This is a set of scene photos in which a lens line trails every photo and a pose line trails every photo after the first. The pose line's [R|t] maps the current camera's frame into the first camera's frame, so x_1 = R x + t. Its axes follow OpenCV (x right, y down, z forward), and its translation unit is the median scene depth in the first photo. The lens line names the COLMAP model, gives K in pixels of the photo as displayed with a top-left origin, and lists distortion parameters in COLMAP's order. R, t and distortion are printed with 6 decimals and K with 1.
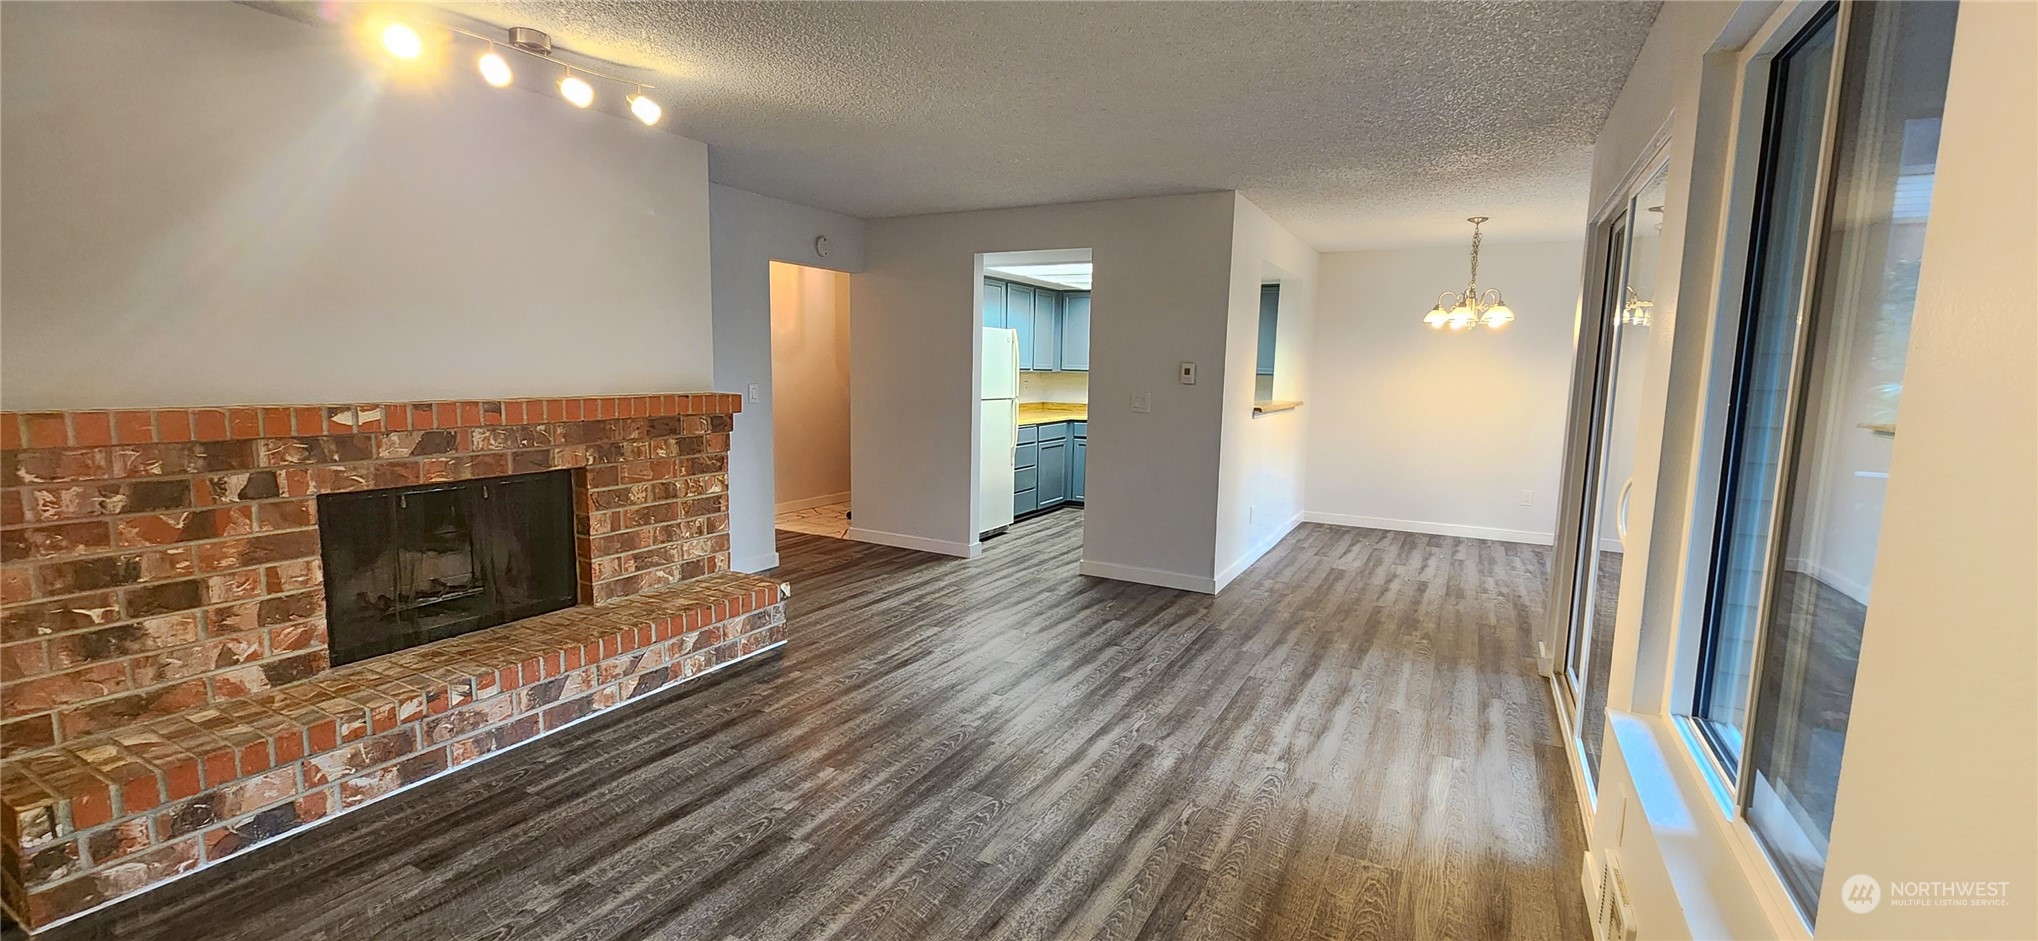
lens RADIAL K [[827.2, 0, 1029.5], [0, 827.2, 473.7], [0, 0, 1]] dist [-0.001131, 0.000218]
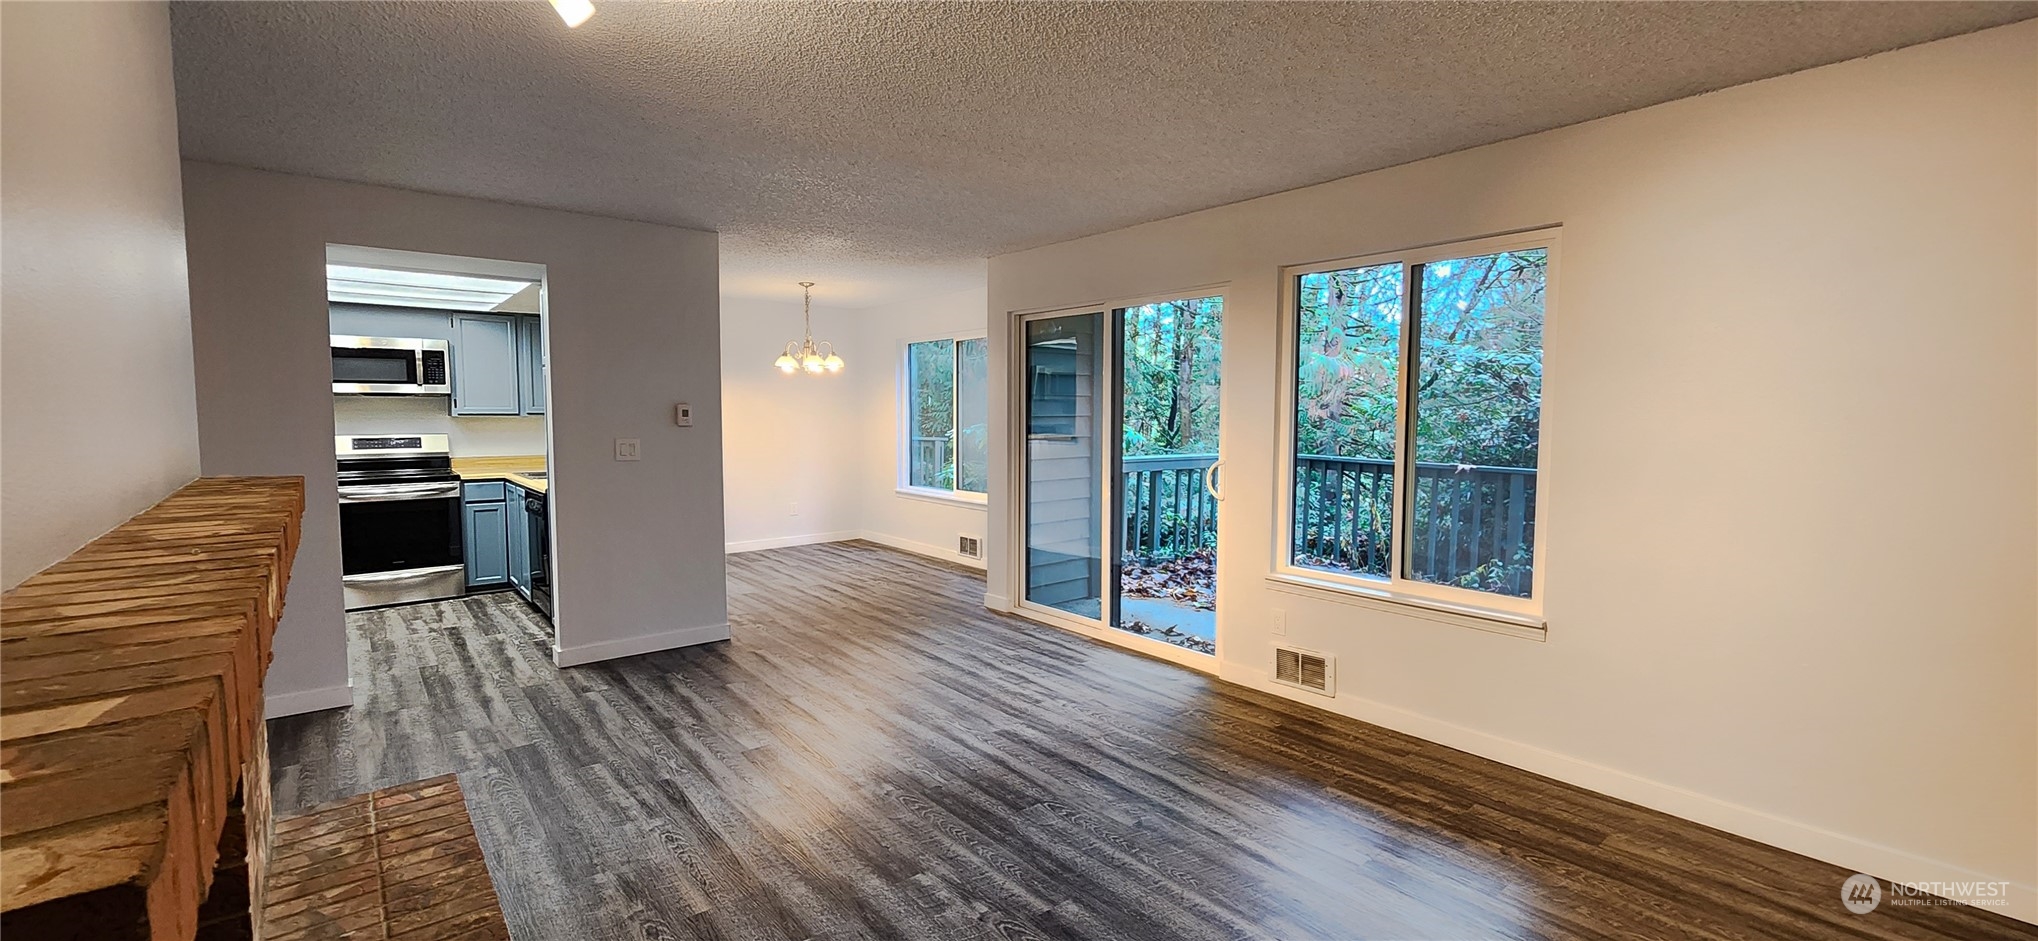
lens RADIAL K [[827.2, 0, 1018.9], [0, 827.2, 475.0], [0, 0, 1]] dist [-0.001131, 0.000218]
pose [[0.377111, -0.091147, 0.921672, -0.837143], [0.123823, 0.991174, 0.047357, -0.078763], [-0.917854, 0.096266, 0.385068, 0.454587]]
